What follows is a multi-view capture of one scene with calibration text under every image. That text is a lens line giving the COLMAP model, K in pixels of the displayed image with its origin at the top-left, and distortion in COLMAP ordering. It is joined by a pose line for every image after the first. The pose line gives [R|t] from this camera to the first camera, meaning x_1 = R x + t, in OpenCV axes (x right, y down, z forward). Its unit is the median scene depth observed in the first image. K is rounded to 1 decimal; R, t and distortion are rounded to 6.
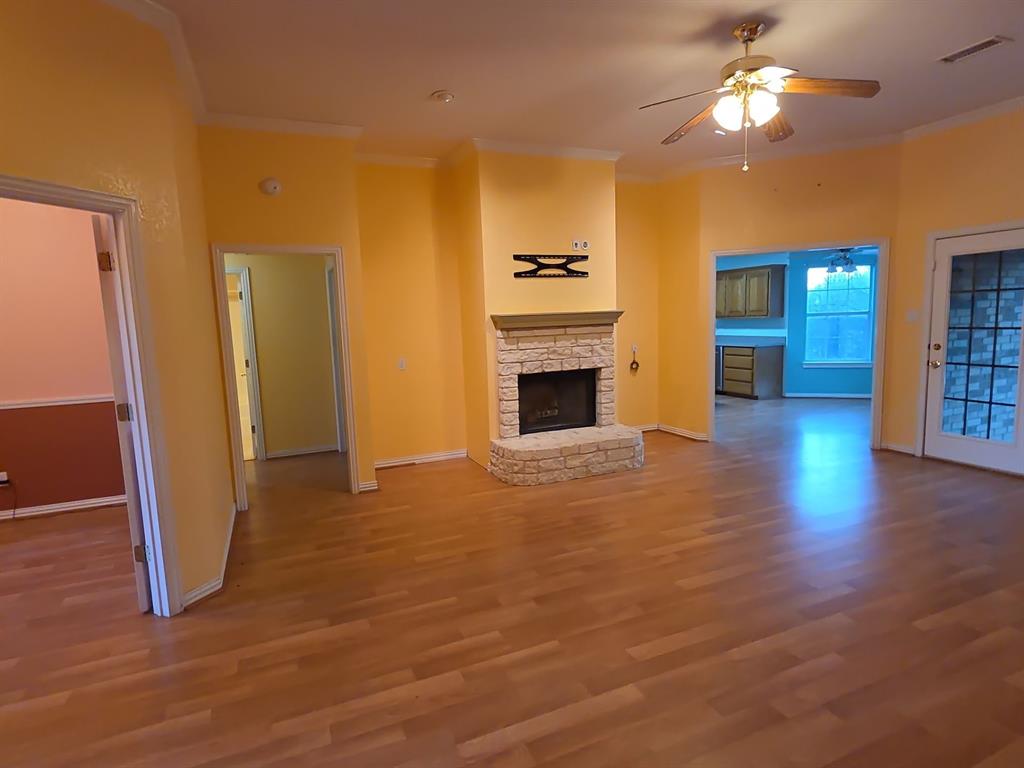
lens RADIAL K [[554.1, 0, 507.7], [0, 554.1, 387.1], [0, 0, 1]] dist [0.008993, -0.002457]
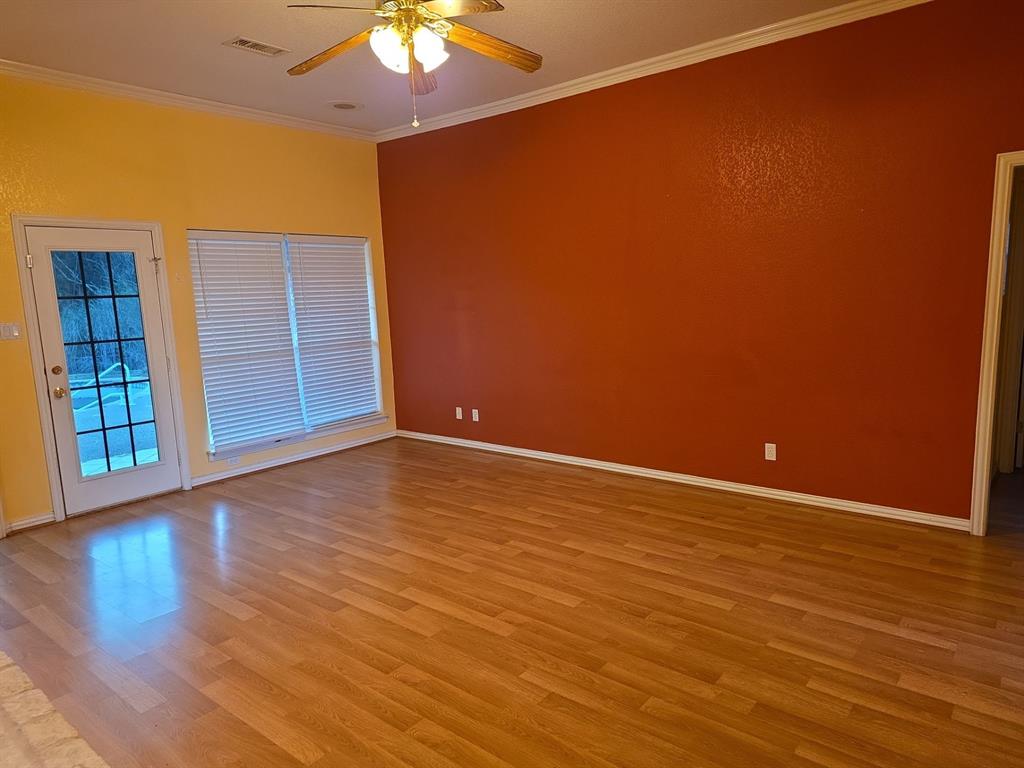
lens RADIAL K [[674.2, 0, 509.7], [0, 674.2, 391.9], [0, 0, 1]] dist [0.085386, -0.065765]
pose [[-0.463093, -0.080573, 0.882639, -0.328380], [0.165243, 0.970549, 0.175296, -0.103309], [-0.870769, 0.227028, -0.436141, 0.855827]]
